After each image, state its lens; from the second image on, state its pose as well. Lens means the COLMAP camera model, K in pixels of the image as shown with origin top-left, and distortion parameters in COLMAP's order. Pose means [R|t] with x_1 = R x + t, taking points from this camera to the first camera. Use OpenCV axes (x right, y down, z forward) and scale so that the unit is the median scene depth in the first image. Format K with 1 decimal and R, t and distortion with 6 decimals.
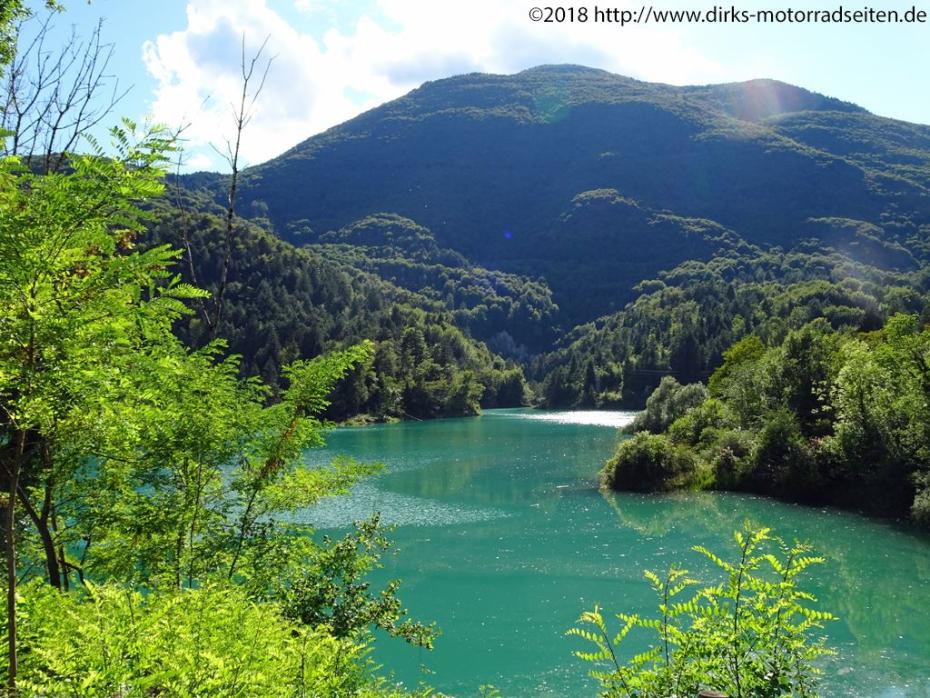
lens RADIAL K [[1626.3, 0, 464.9], [0, 1626.3, 348.5], [0, 0, 1]] dist [-0.042885, 0.000000]
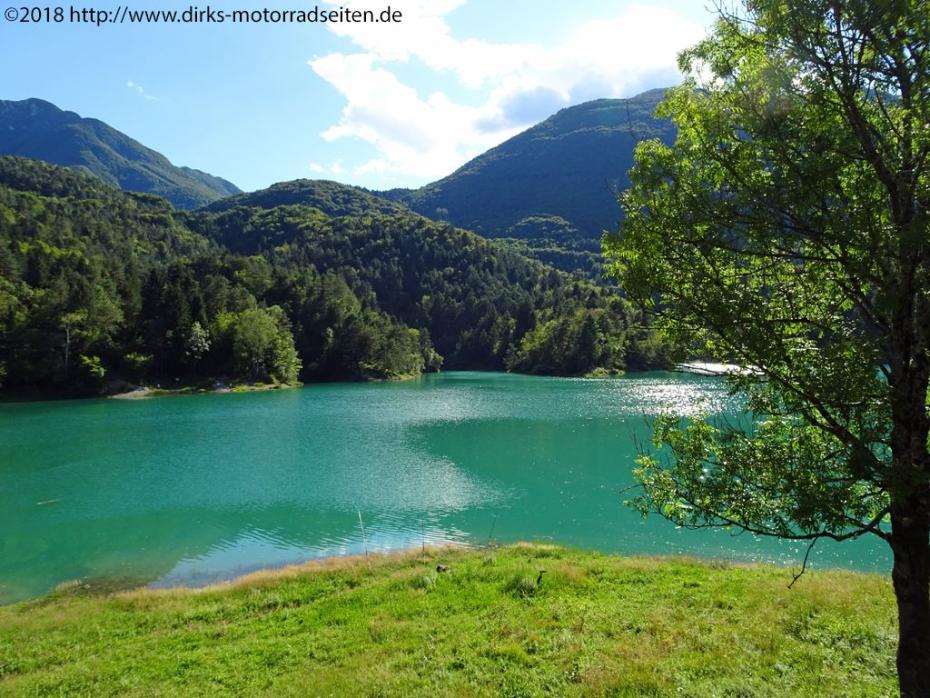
lens RADIAL K [[1626.3, 0, 465.1], [0, 1626.3, 349.1], [0, 0, 1]] dist [-0.042885, 0.000000]
pose [[0.923751, -0.003907, -0.382974, 0.381707], [0.018234, 0.999263, 0.033786, -0.020033], [0.382560, -0.038193, 0.923141, -0.204386]]
